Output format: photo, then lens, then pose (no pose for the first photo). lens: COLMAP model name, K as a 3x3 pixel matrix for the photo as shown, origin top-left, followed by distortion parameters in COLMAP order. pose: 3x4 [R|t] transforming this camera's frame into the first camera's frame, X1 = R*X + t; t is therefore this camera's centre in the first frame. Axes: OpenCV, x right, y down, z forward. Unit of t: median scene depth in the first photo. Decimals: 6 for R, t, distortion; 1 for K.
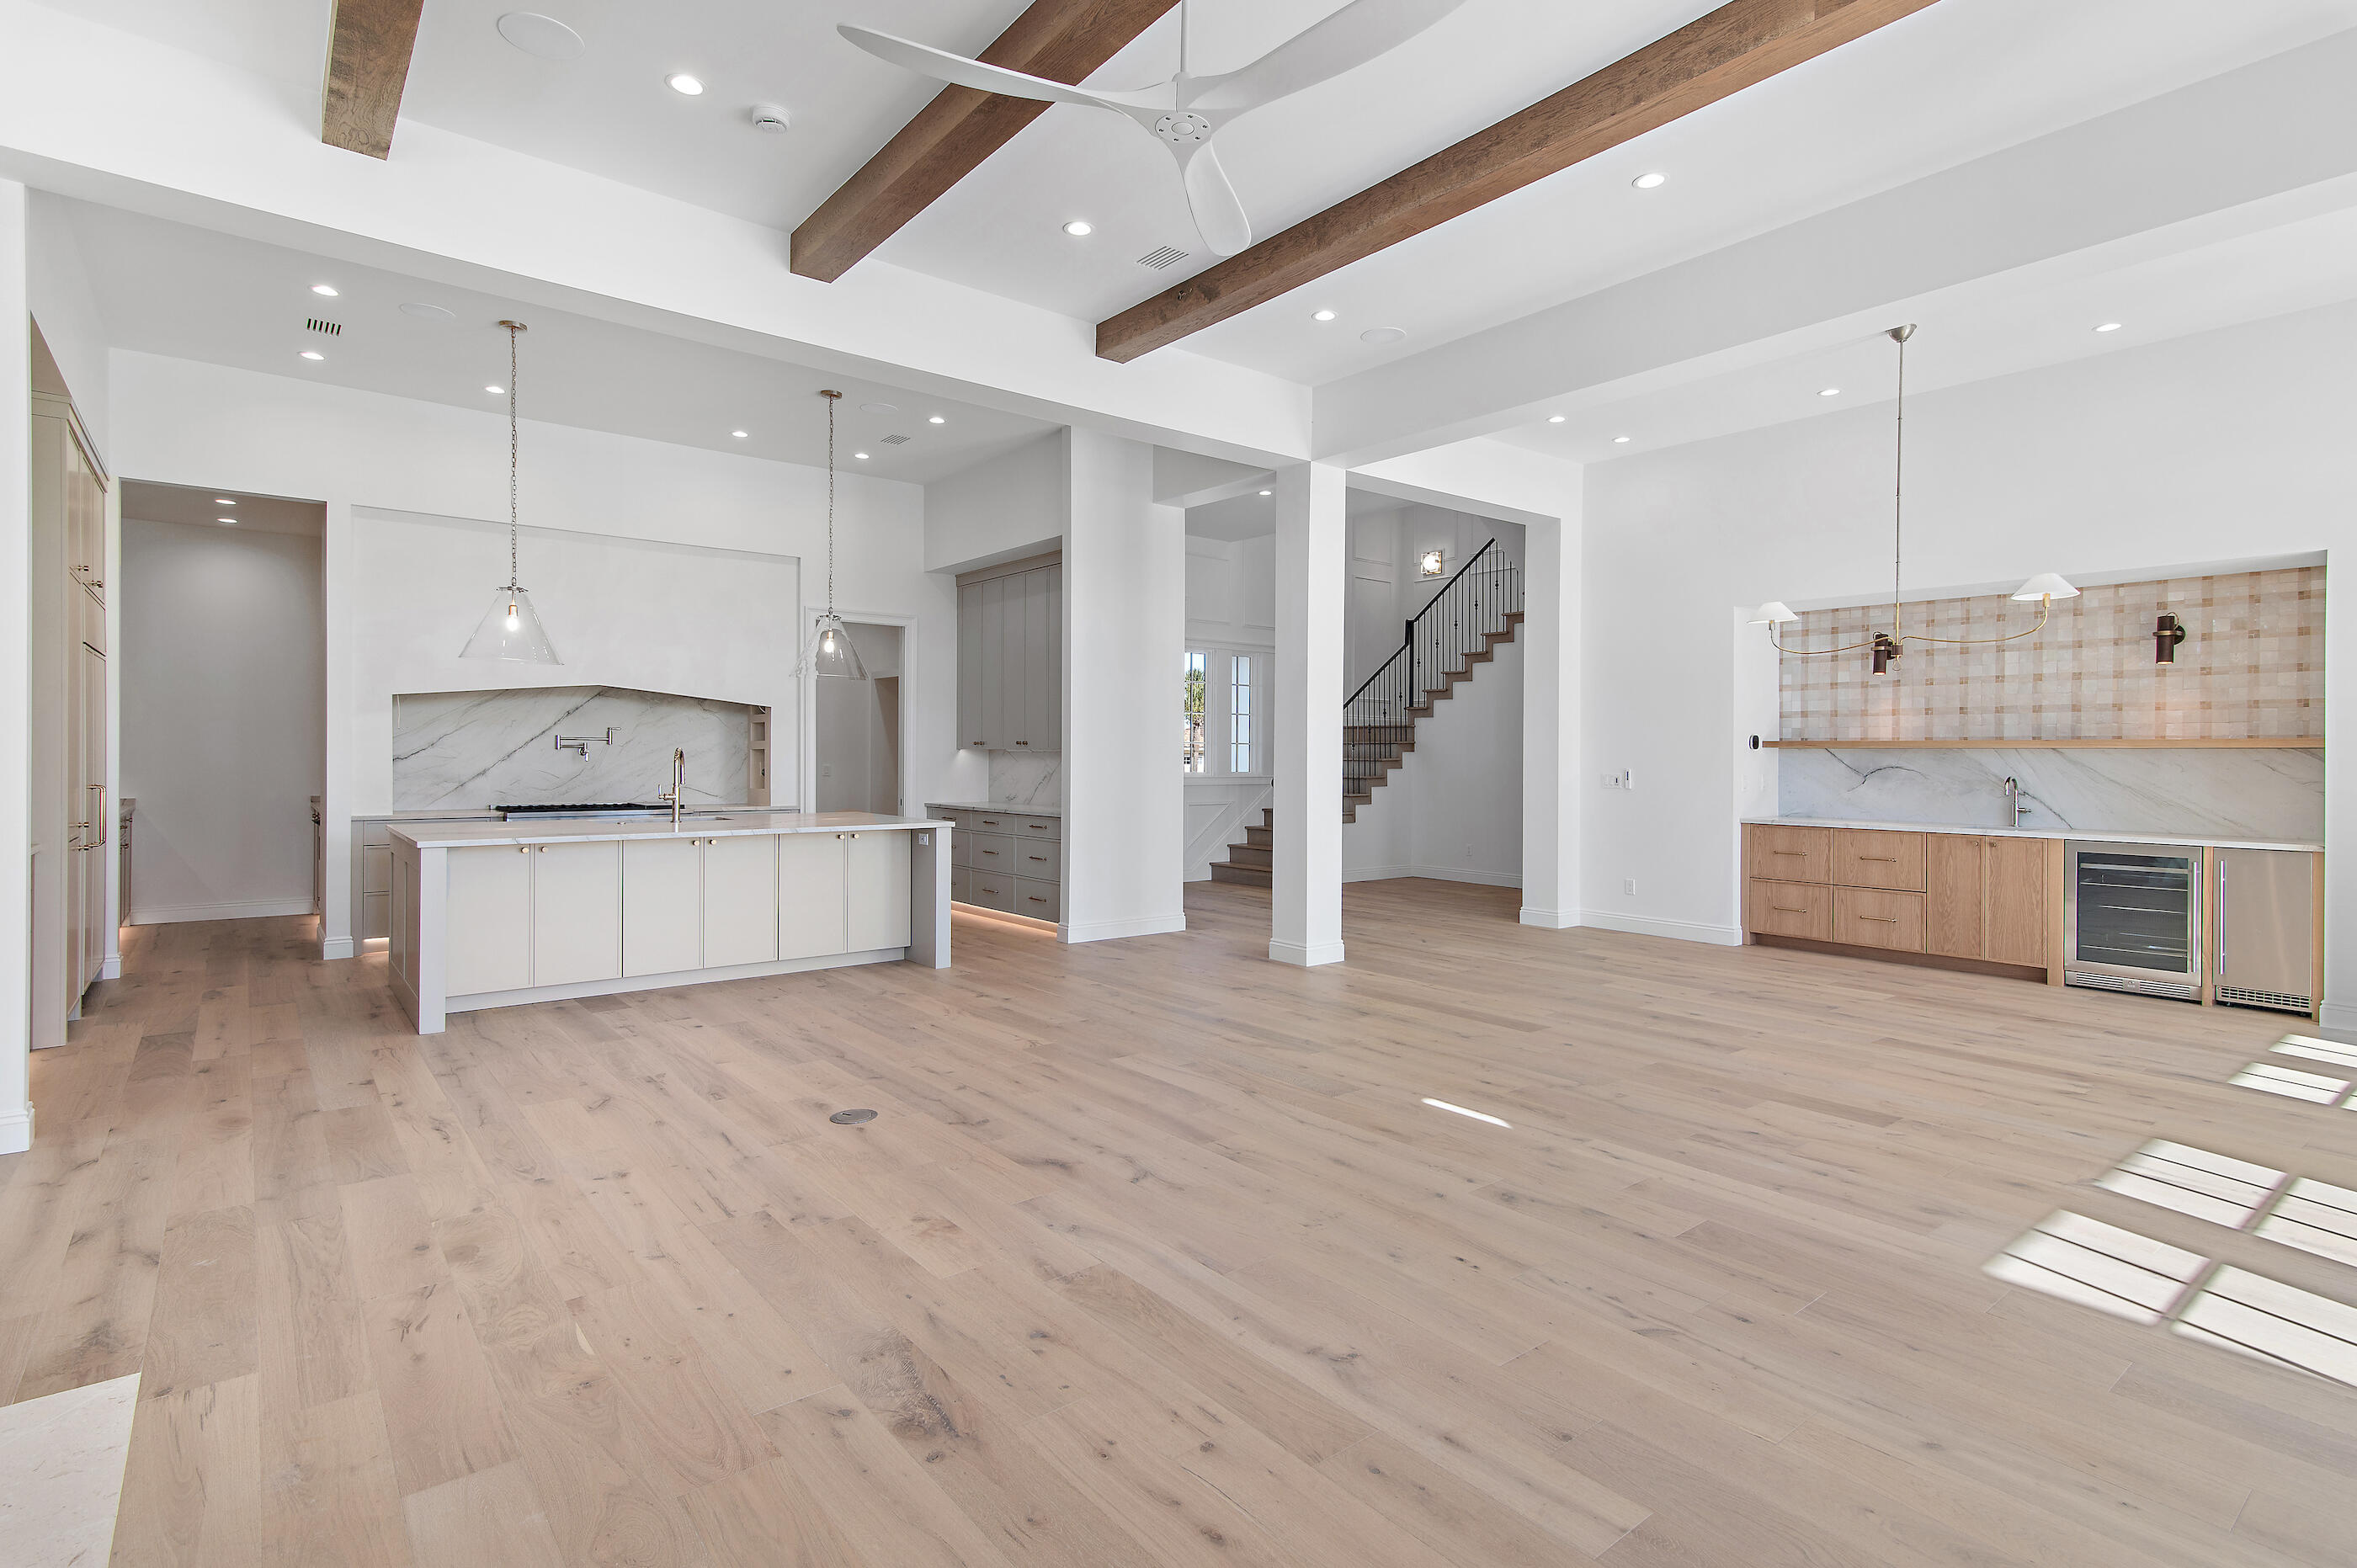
lens RADIAL K [[1168.3, 0, 1176.8], [0, 1168.3, 762.4], [0, 0, 1]] dist [0.017548, 0.000896]
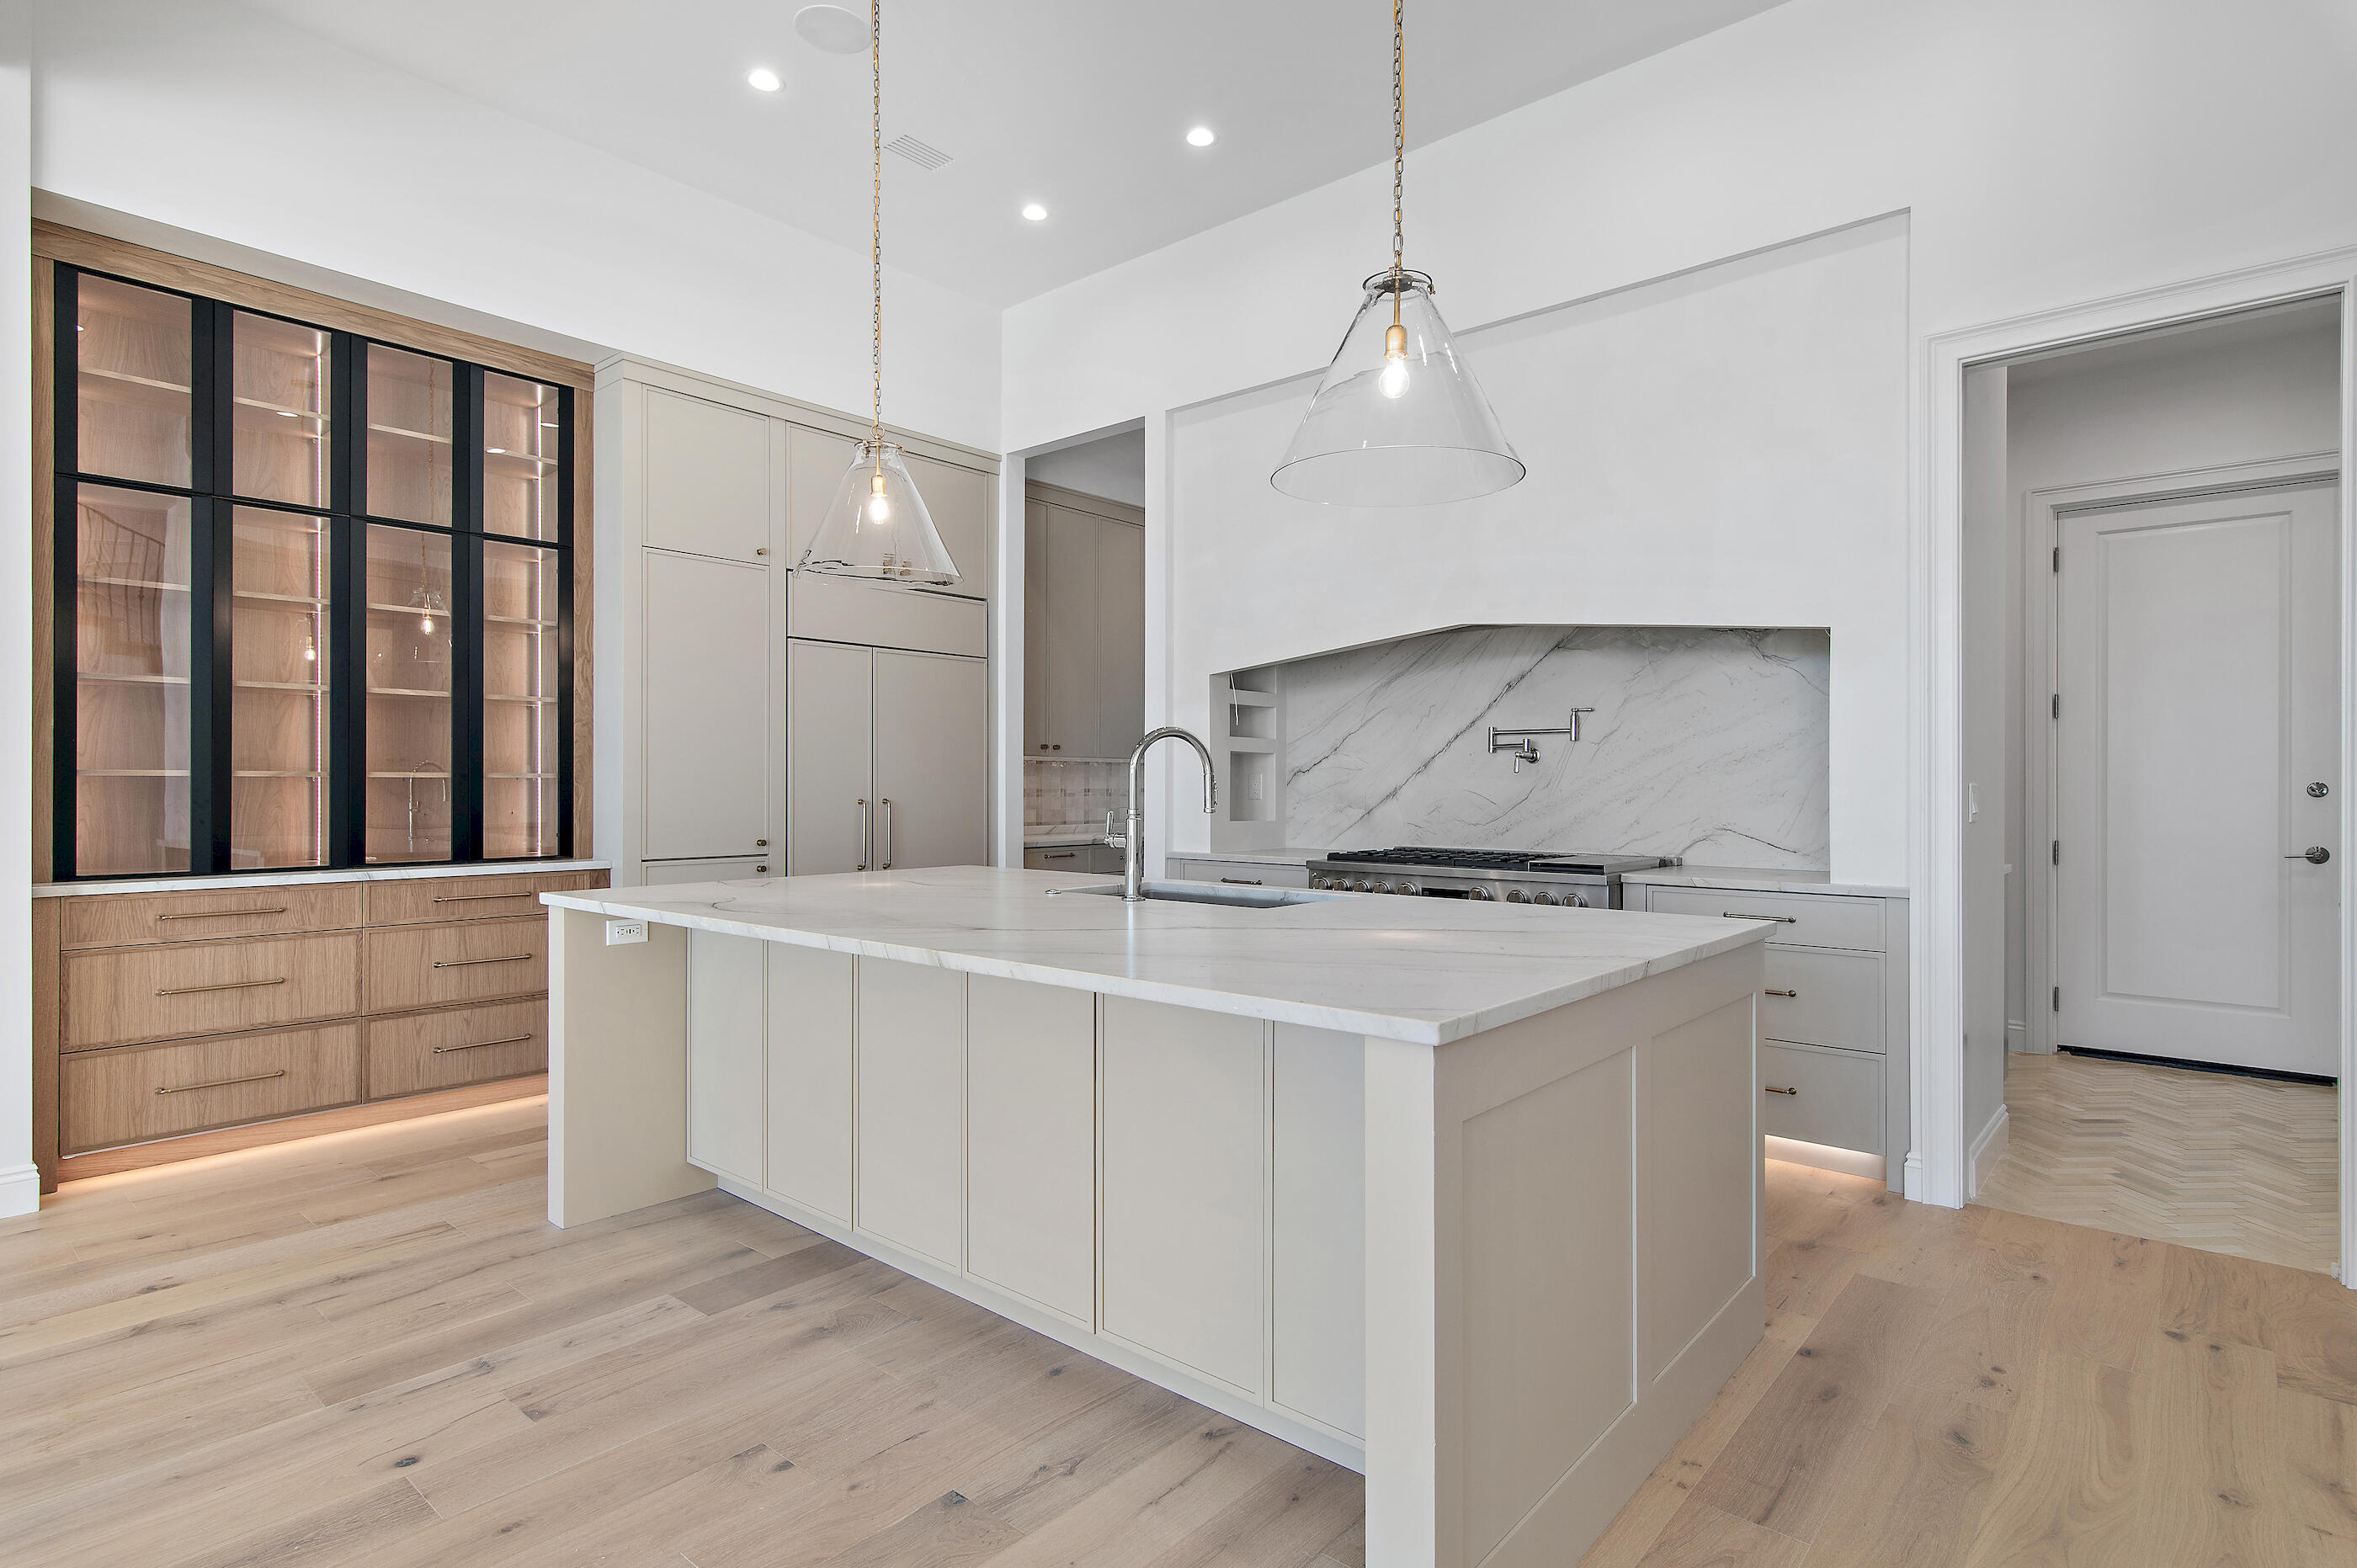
lens RADIAL K [[1213.5, 0, 1183.2], [0, 1213.5, 789.3], [0, 0, 1]] dist [0.003330, -0.001194]
pose [[0.187171, -0.003267, -0.982322, 0.007411], [-0.004223, 0.999983, -0.004130, 0.010410], [0.982318, 0.004922, 0.187154, 0.824203]]
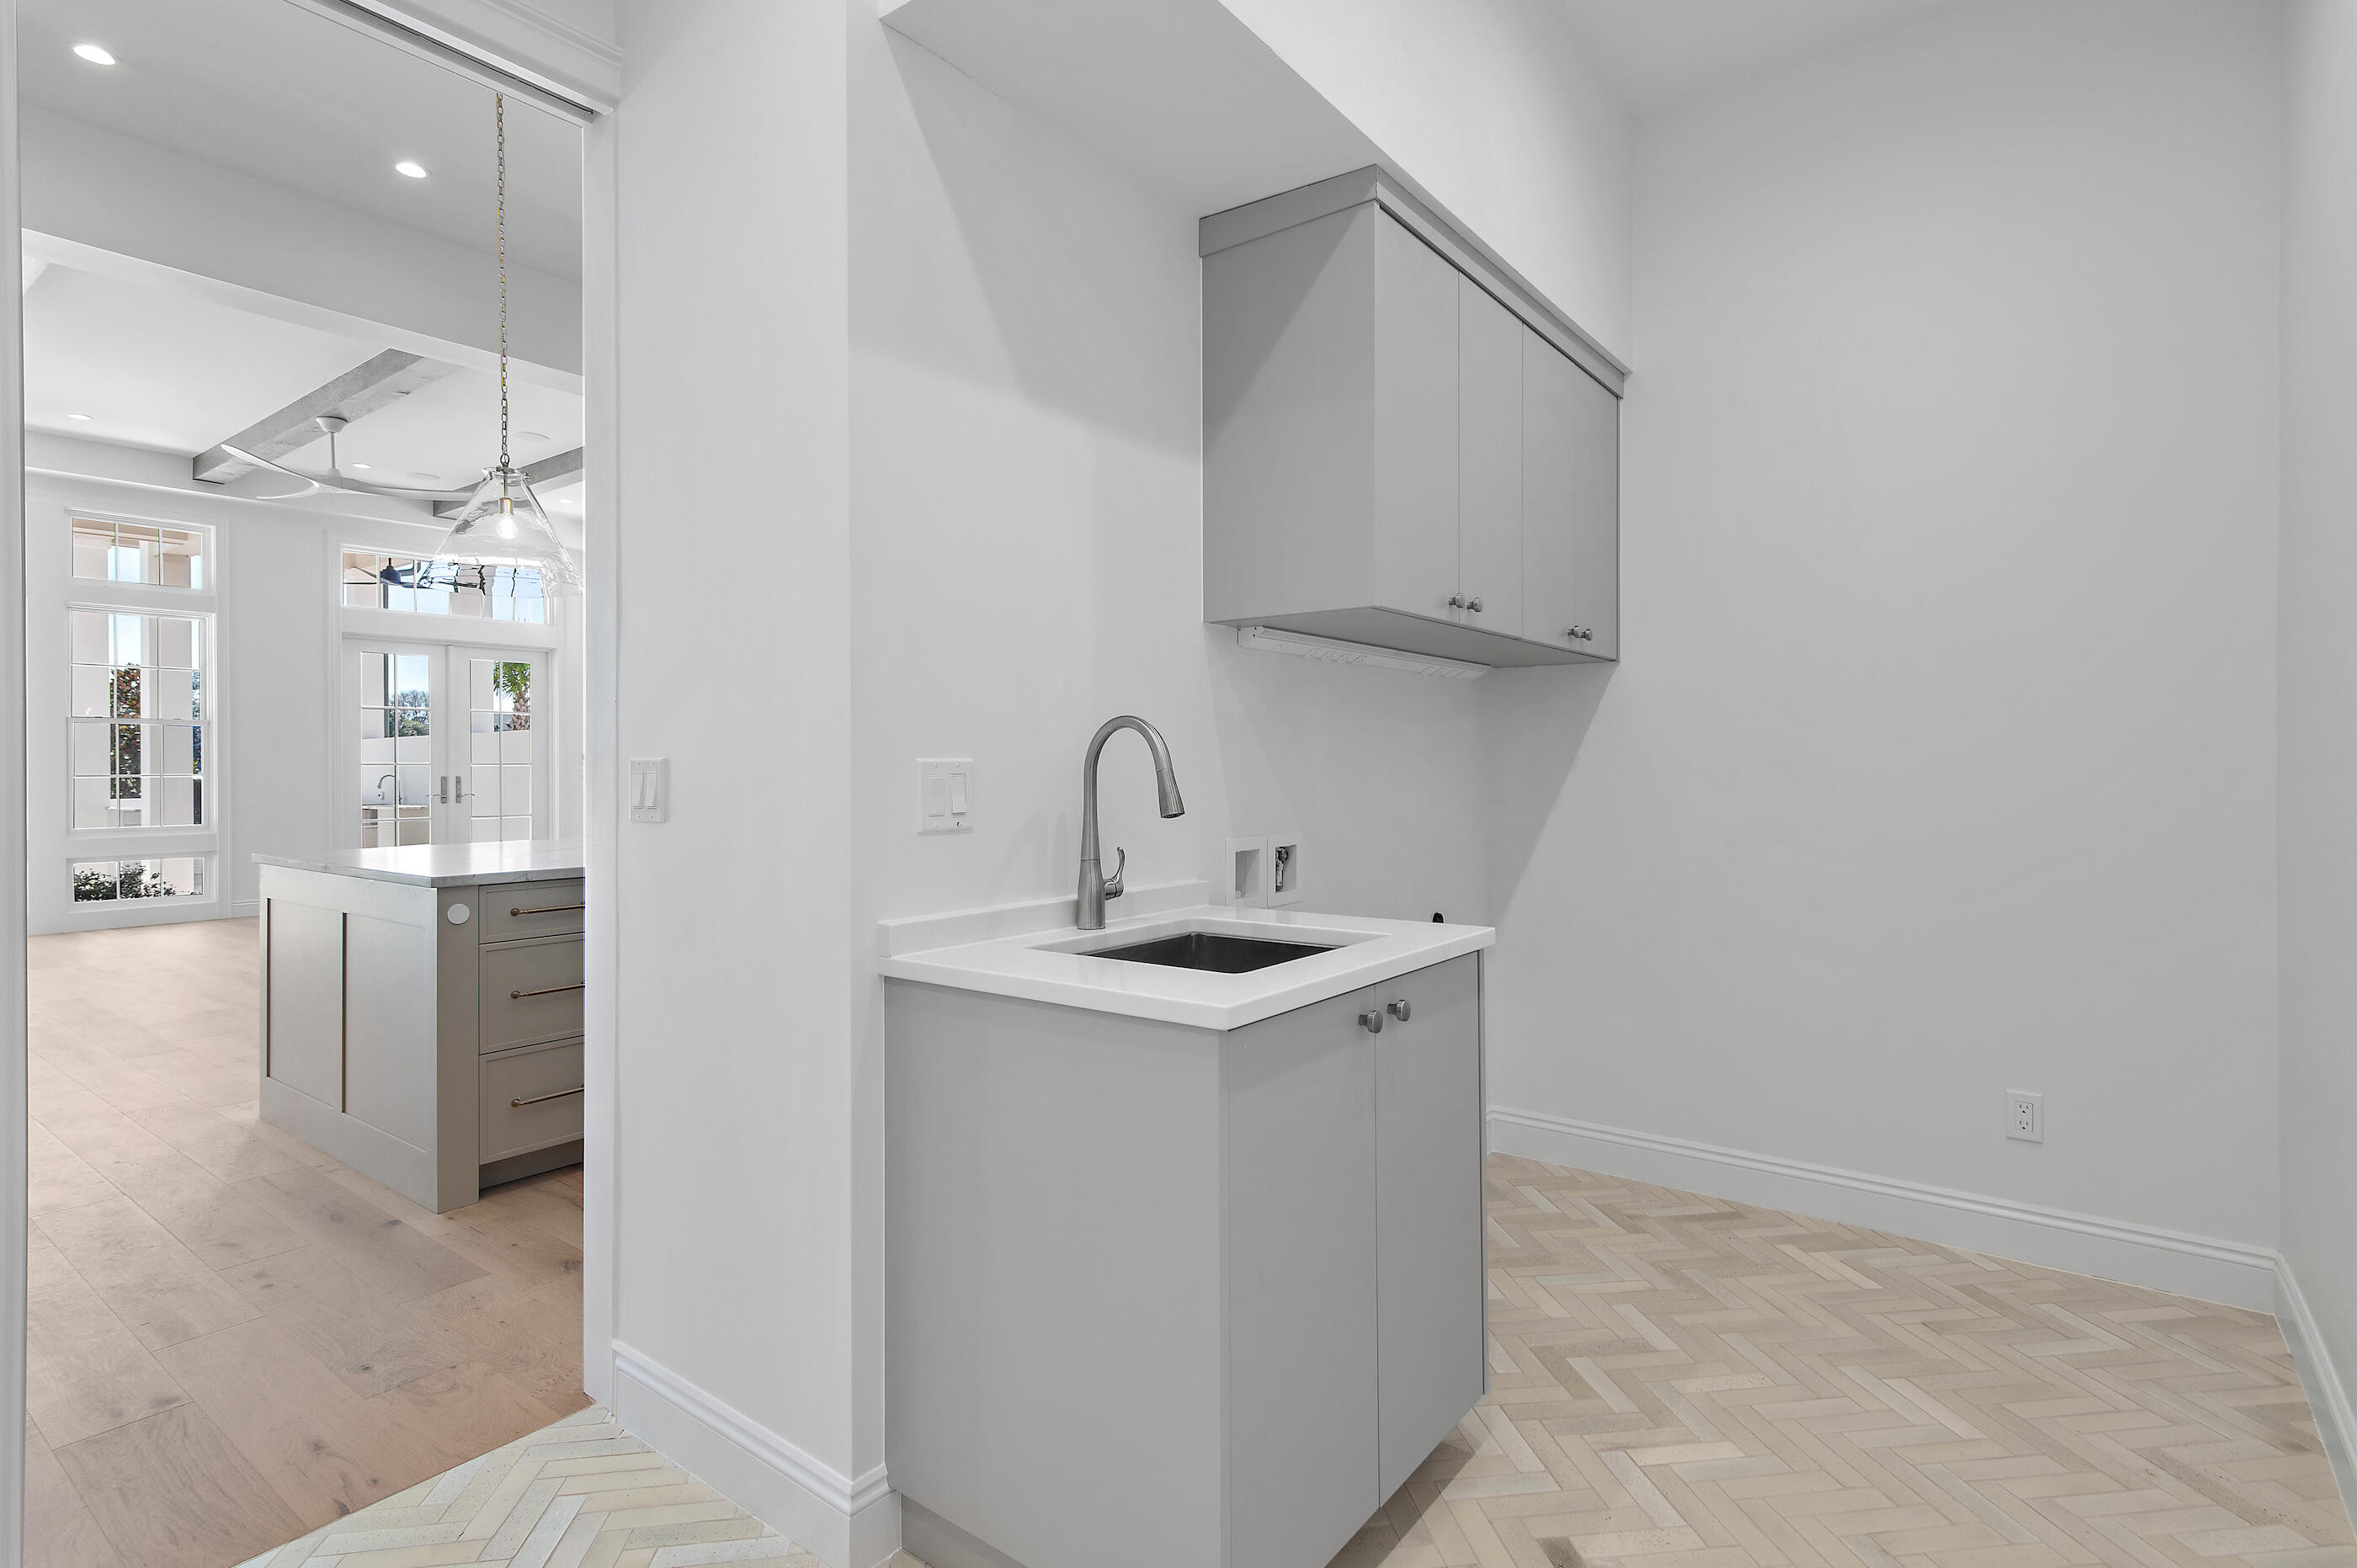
lens RADIAL K [[1169.6, 0, 1187.6], [0, 1169.6, 770.0], [0, 0, 1]] dist [0.004209, -0.000874]
pose [[-0.969181, -0.004380, -0.246312, -0.445855], [-0.005527, 0.999977, 0.003969, 0.006495], [0.246289, 0.005209, -0.969182, 1.498537]]
